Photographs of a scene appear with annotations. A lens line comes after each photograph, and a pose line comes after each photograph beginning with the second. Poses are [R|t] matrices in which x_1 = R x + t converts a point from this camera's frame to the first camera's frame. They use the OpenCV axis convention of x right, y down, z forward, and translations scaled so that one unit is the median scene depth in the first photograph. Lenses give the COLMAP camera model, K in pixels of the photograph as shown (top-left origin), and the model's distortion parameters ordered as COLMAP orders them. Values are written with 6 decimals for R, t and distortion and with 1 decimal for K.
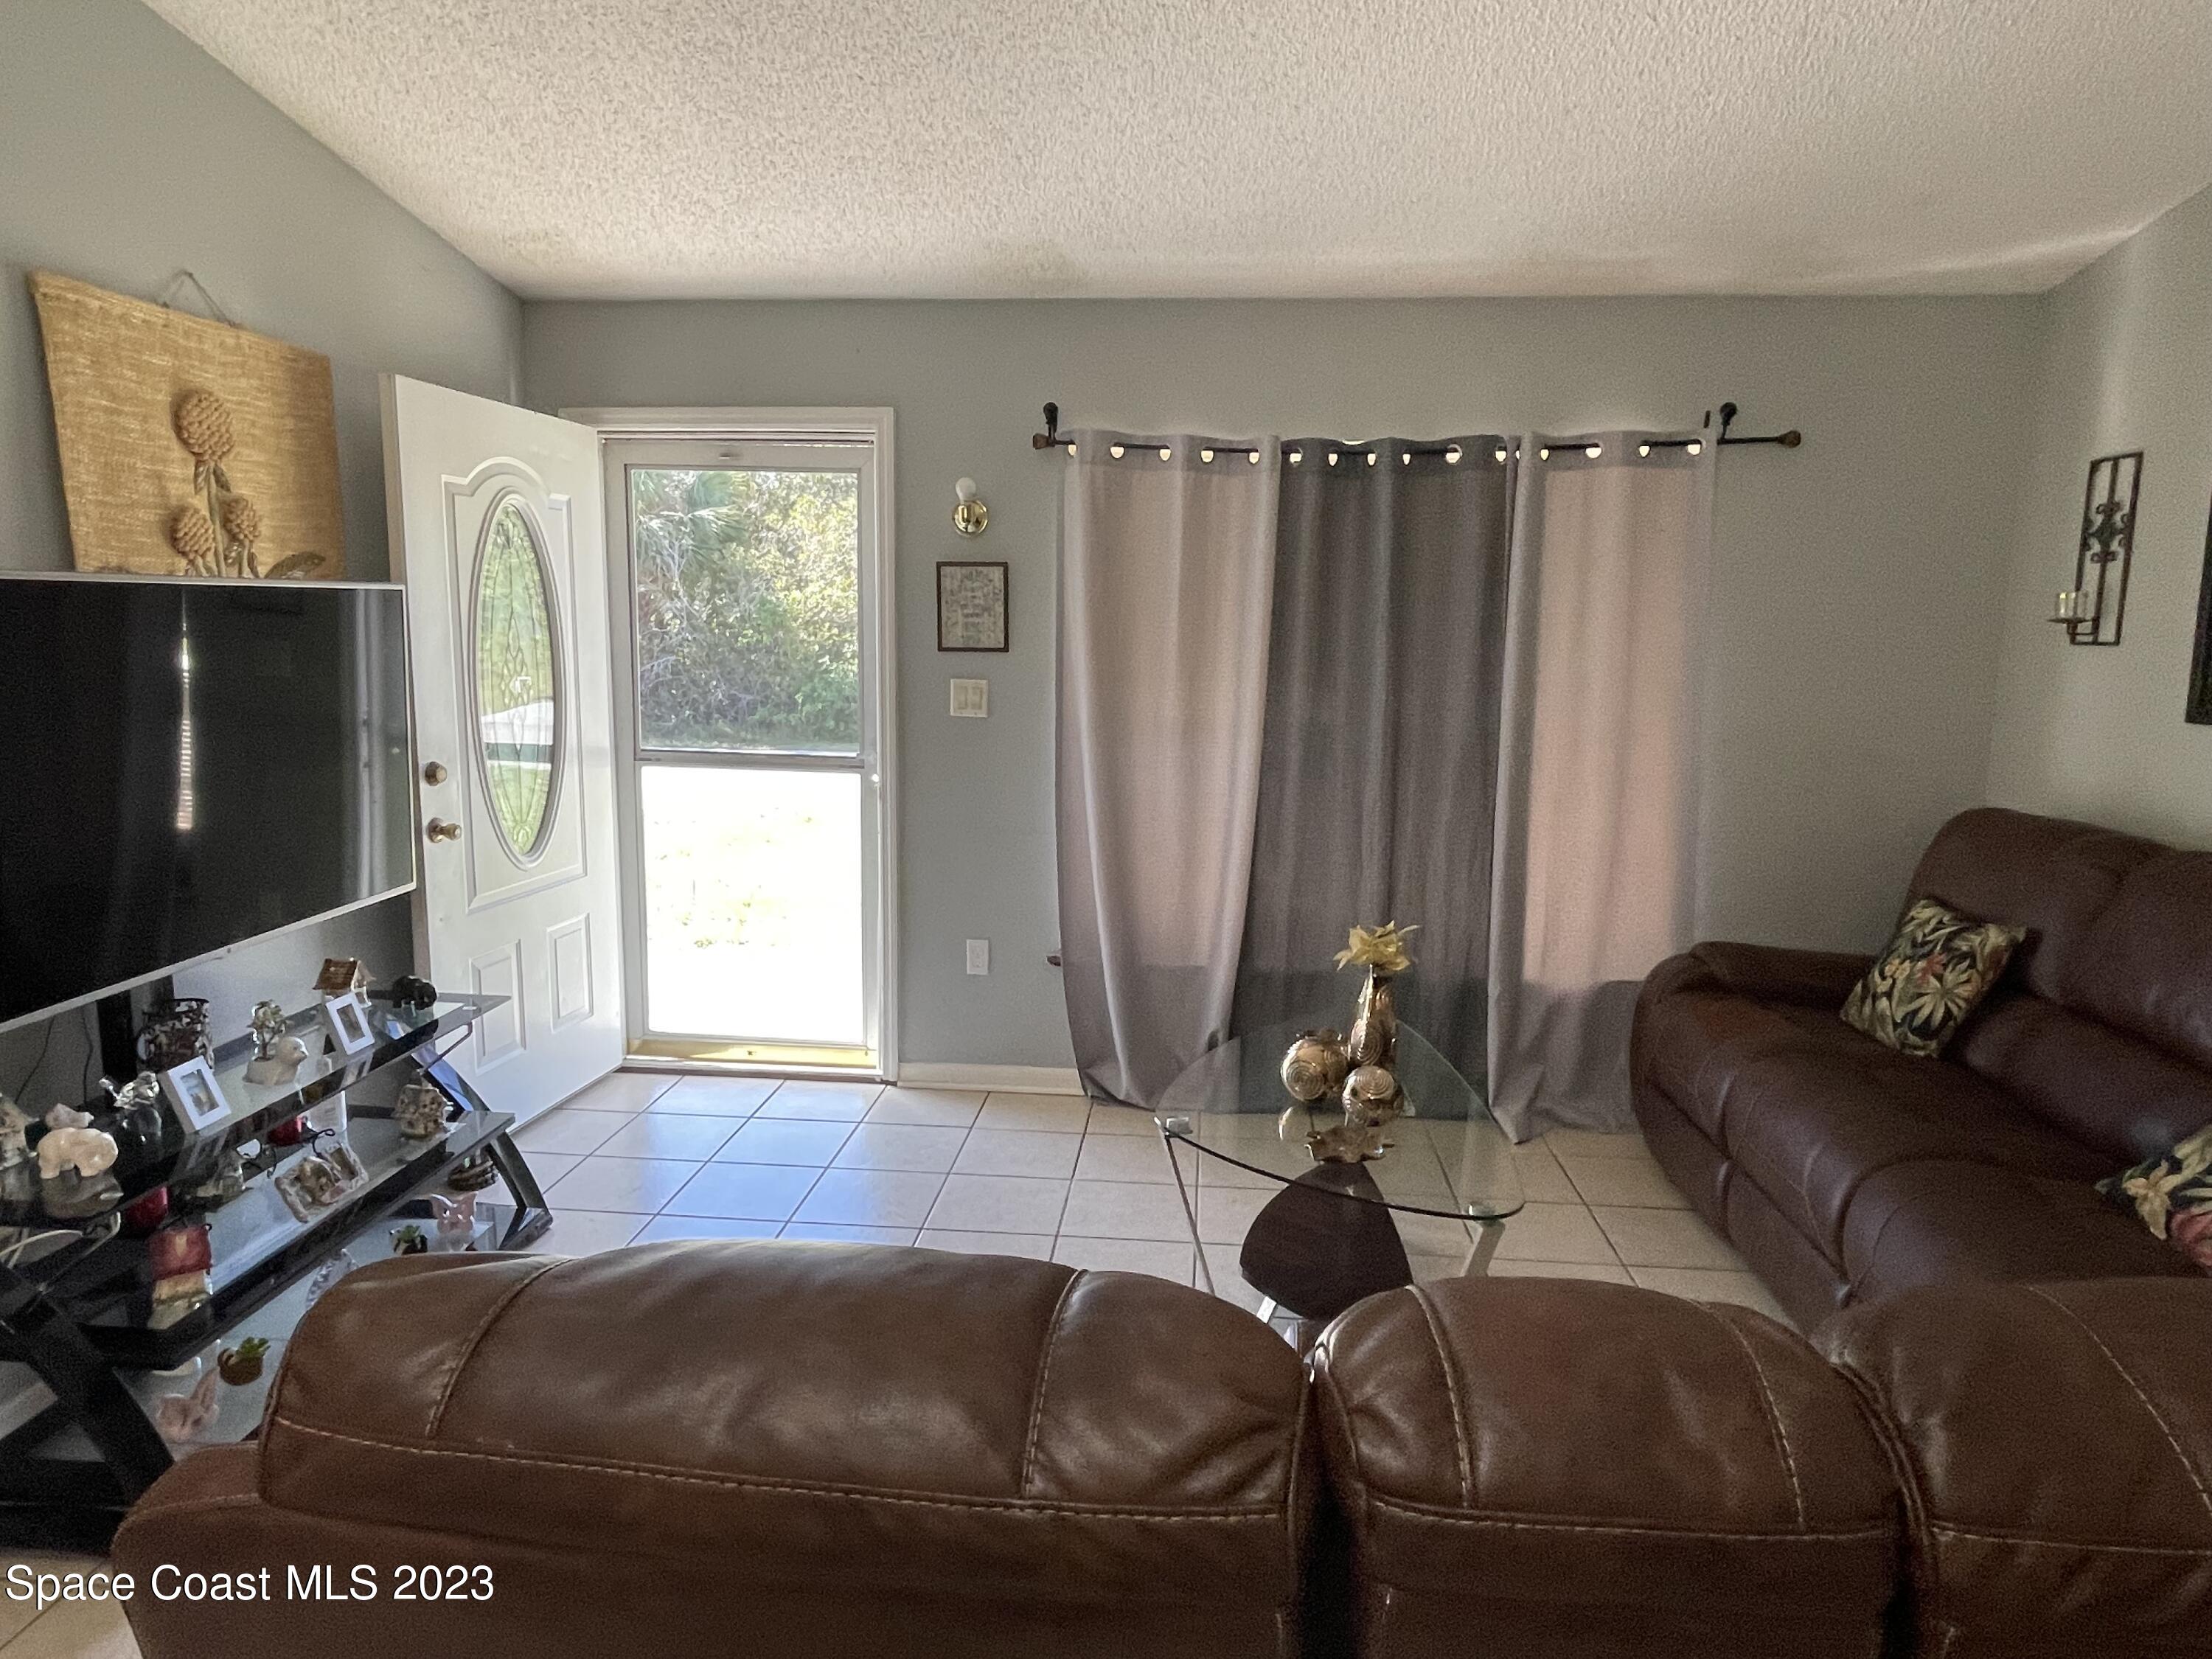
lens RADIAL K [[1332.2, 0, 1106.0], [0, 1332.2, 829.5], [0, 0, 1]] dist [-0.000437, -0.003131]
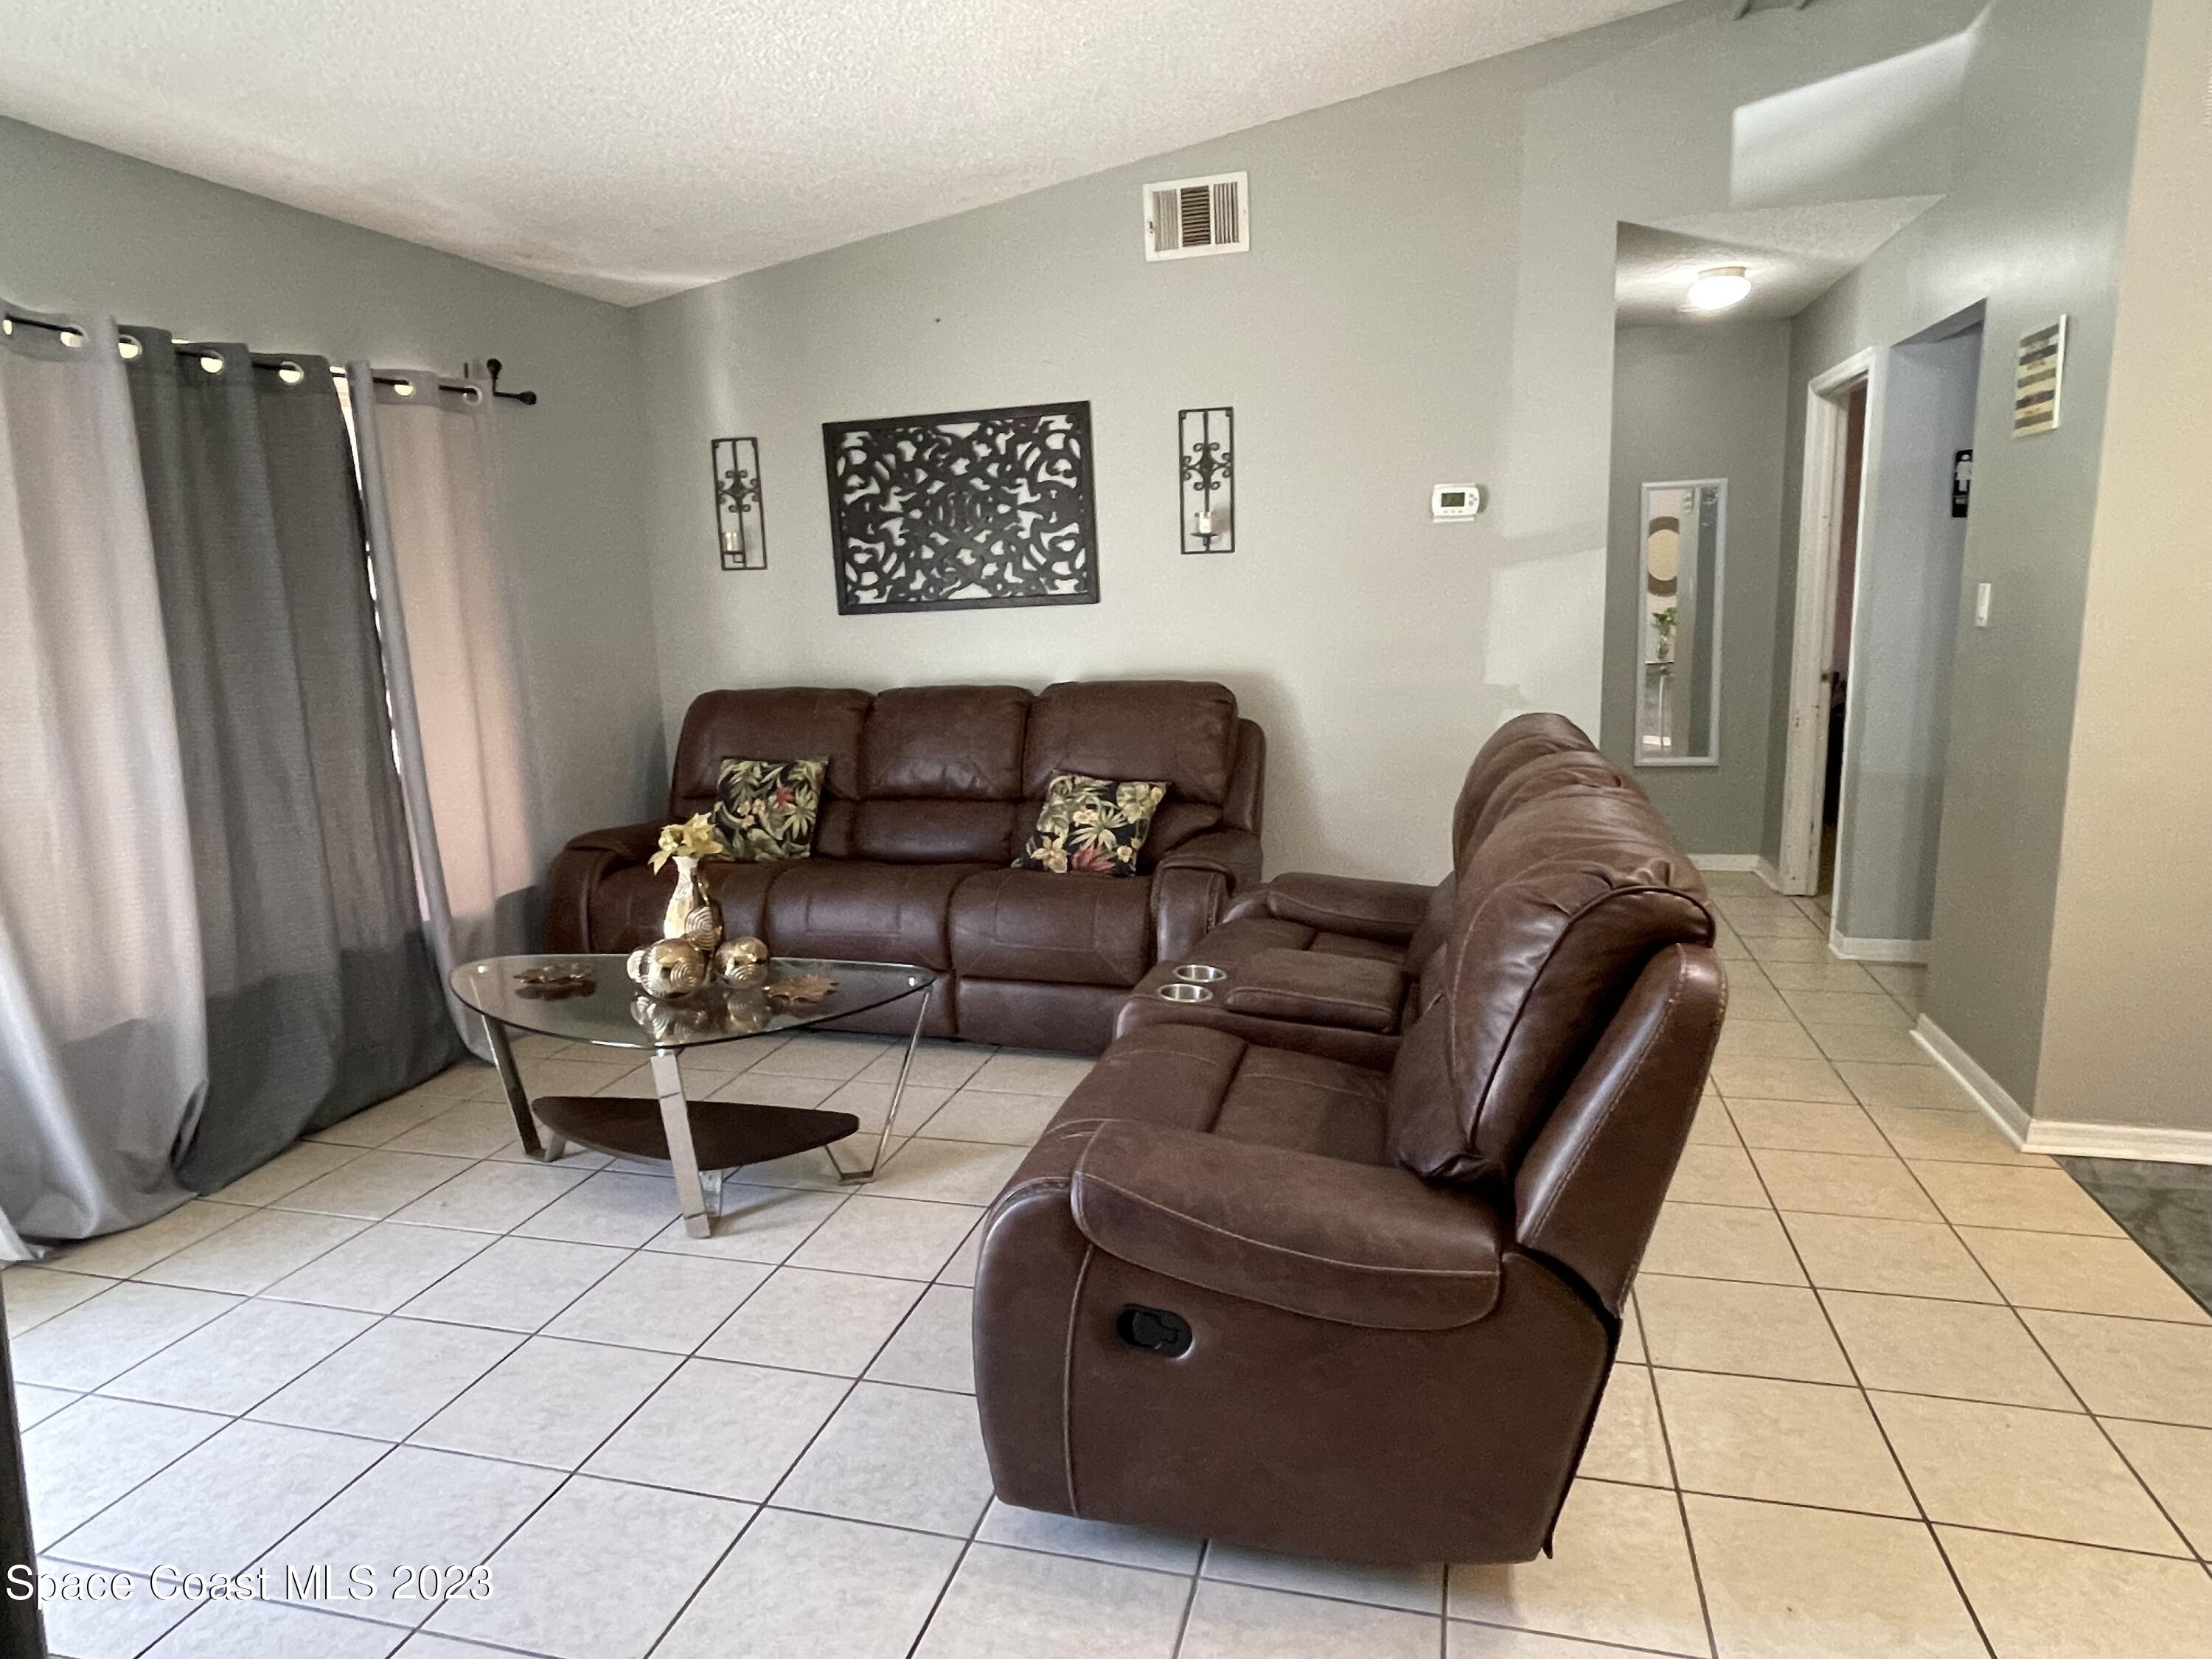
lens RADIAL K [[1332.2, 0, 1106.0], [0, 1332.2, 829.5], [0, 0, 1]] dist [-0.000437, -0.003131]
pose [[0.176686, -0.197603, 0.964228, -0.655632], [0.181983, 0.969309, 0.165297, -0.032704], [-0.967297, 0.146267, 0.207223, 0.366002]]
